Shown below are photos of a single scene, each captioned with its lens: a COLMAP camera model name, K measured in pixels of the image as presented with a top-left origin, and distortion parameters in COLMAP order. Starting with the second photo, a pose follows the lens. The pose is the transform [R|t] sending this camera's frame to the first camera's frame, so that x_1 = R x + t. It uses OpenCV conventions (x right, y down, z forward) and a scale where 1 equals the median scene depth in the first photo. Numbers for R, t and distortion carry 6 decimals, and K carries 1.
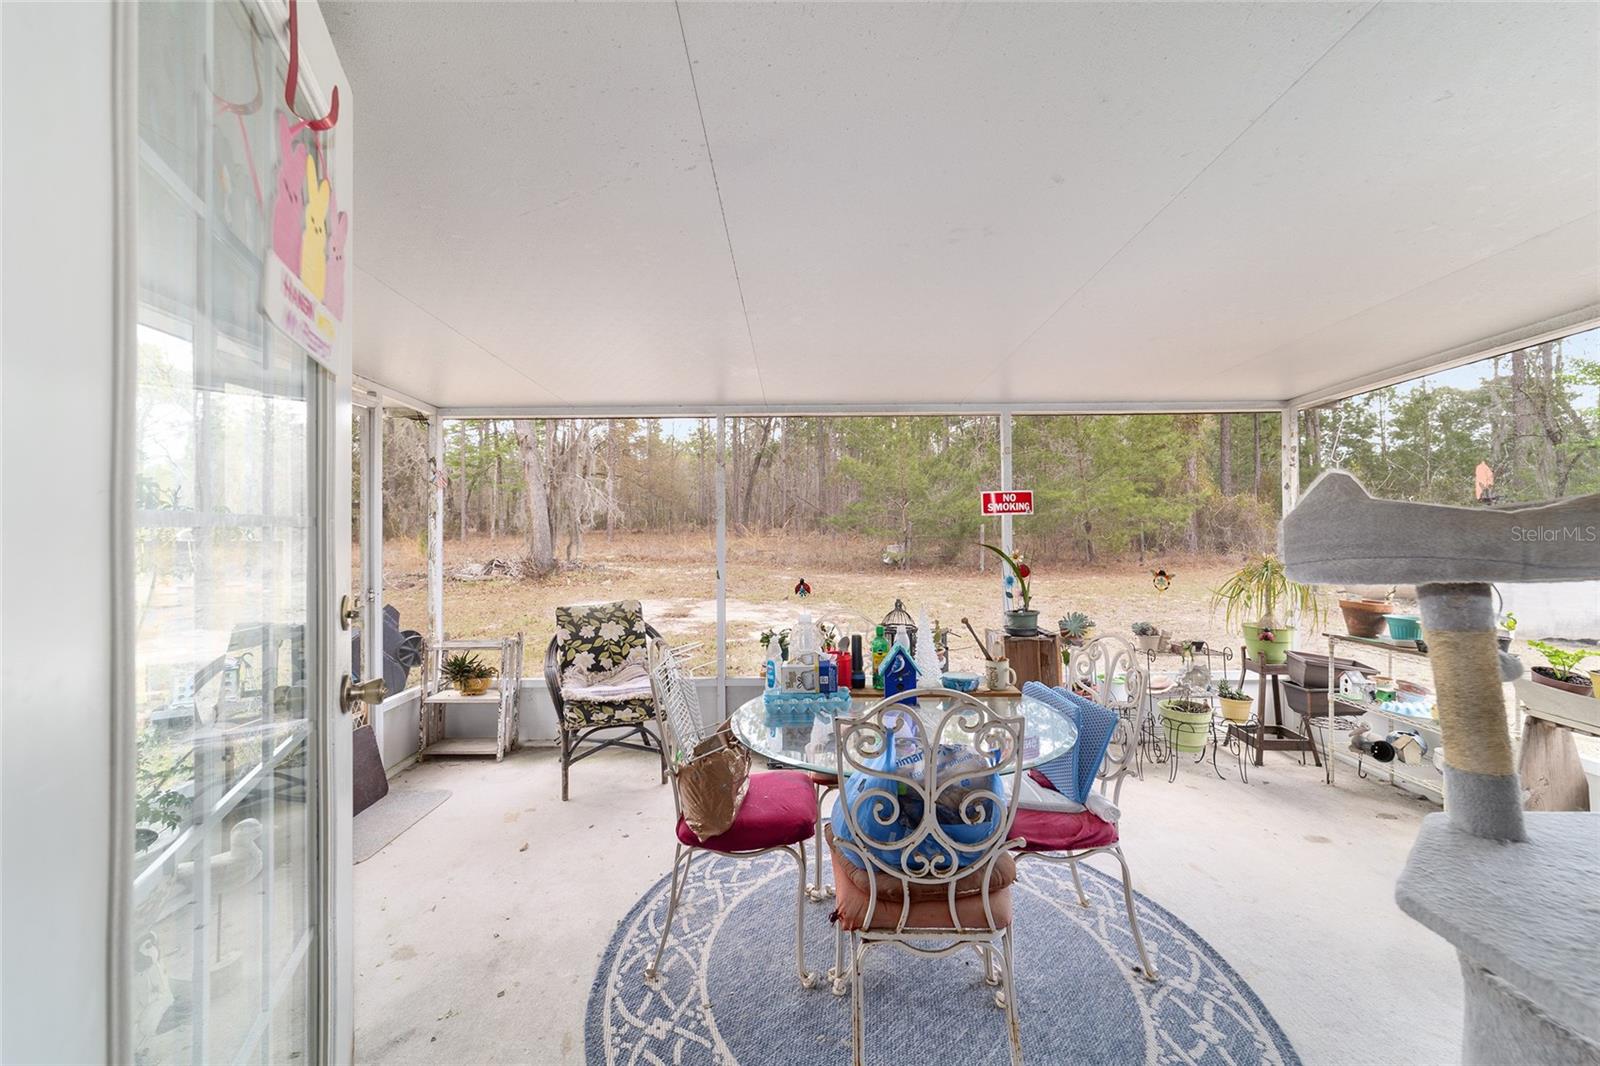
lens RADIAL K [[612.8, 0, 799.6], [0, 612.8, 528.2], [0, 0, 1]] dist [-0.018676, 0.008407]
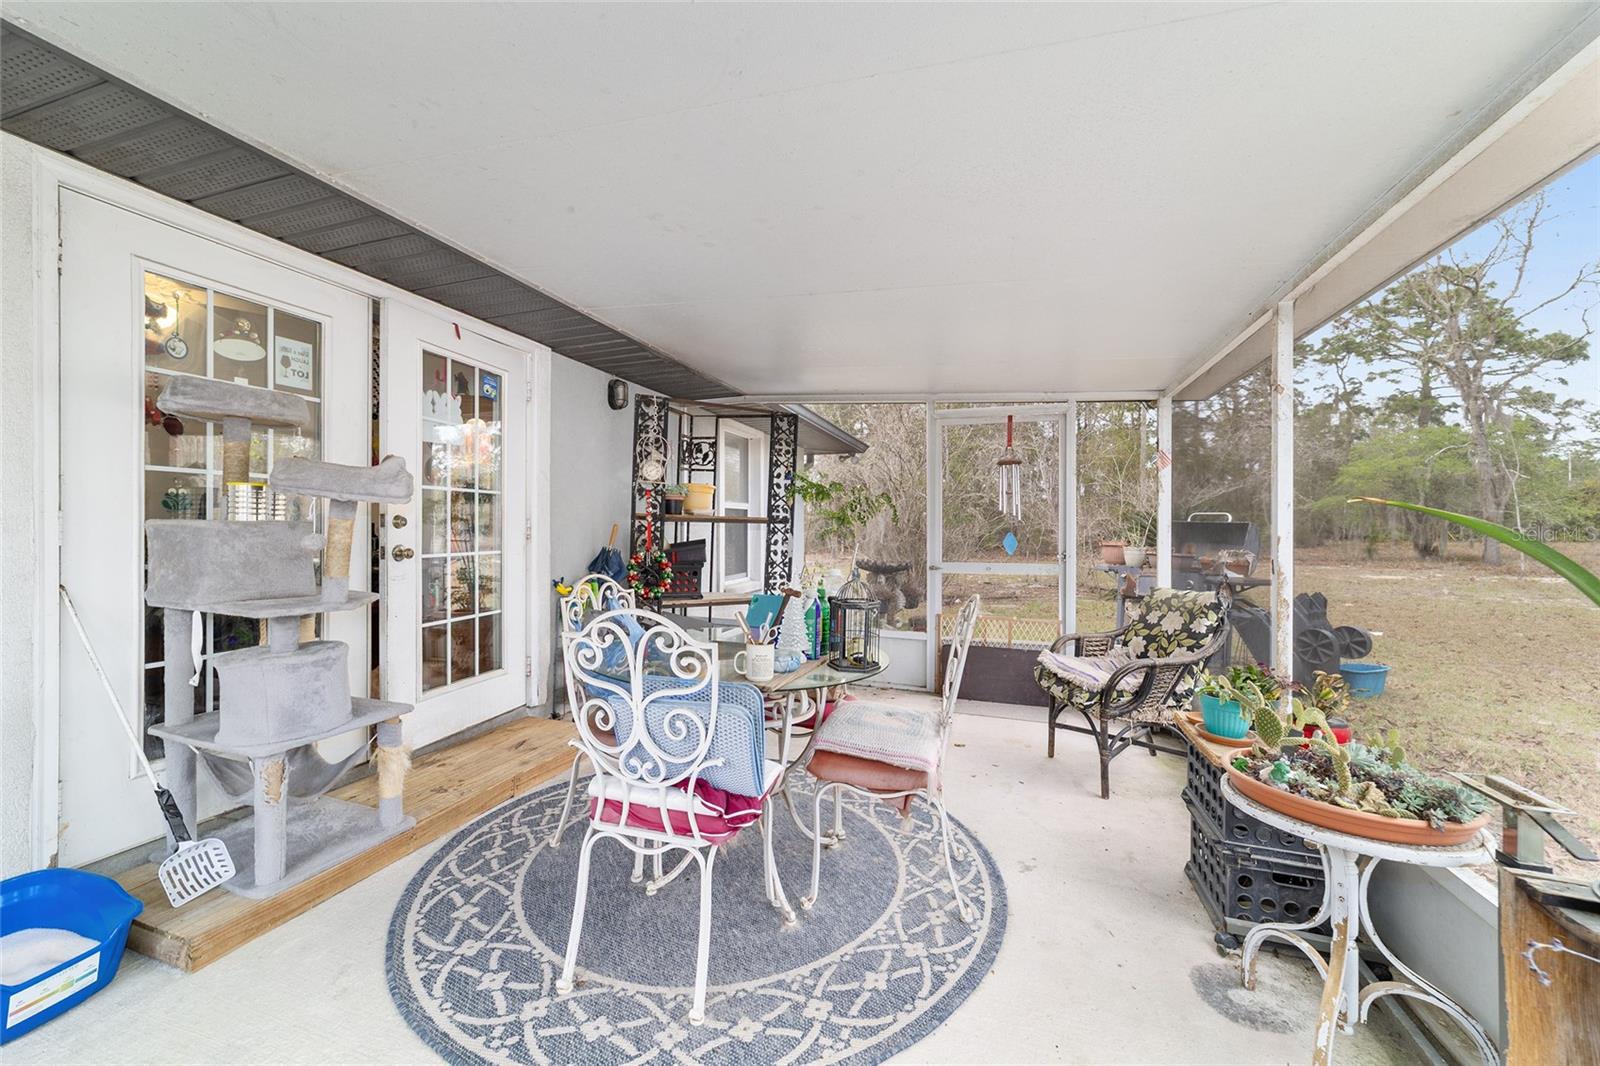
lens RADIAL K [[612.8, 0, 799.6], [0, 612.8, 528.2], [0, 0, 1]] dist [-0.018676, 0.008407]
pose [[-0.313117, 0.008965, -0.949672, 0.648572], [-0.012367, 0.999832, 0.013516, 0.036660], [0.949634, 0.015977, -0.312954, 0.793816]]
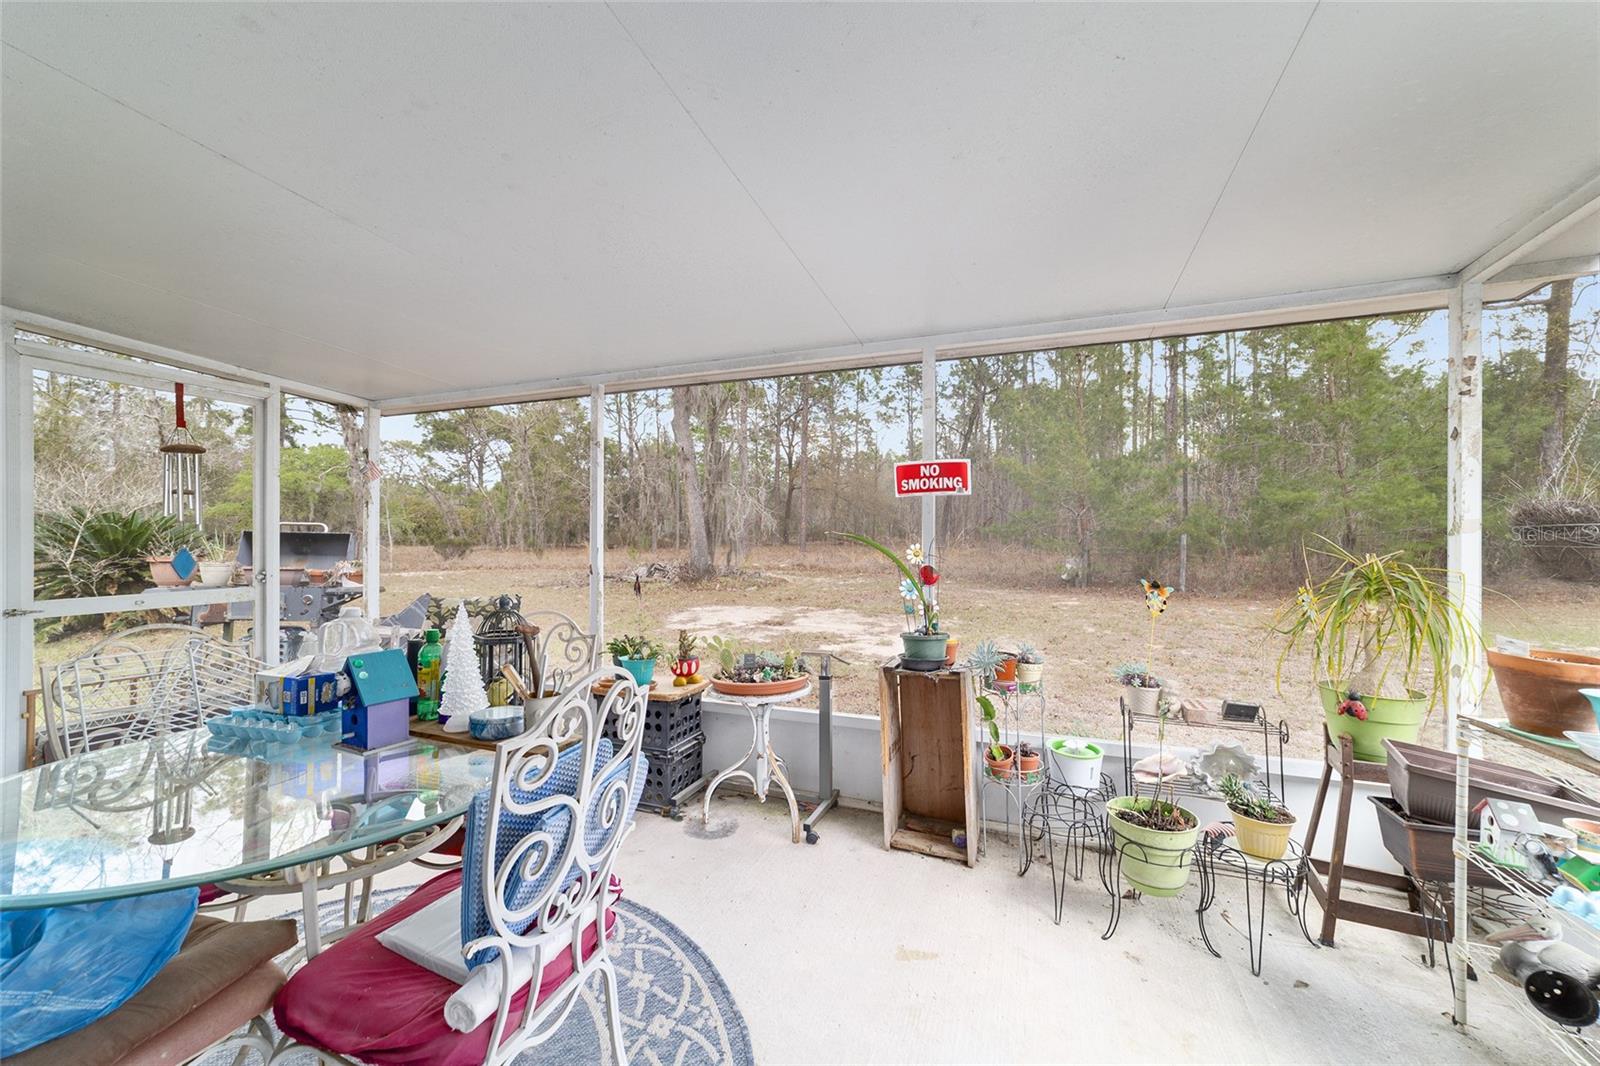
lens RADIAL K [[615.0, 0, 800.0], [0, 615.0, 533.0], [0, 0, 1]] dist [-0.018934, 0.008289]
pose [[0.936694, 0.006372, -0.350092, 0.488172], [-0.011563, 0.999852, -0.012739, 0.034545], [0.349959, 0.015981, 0.936629, 0.315020]]
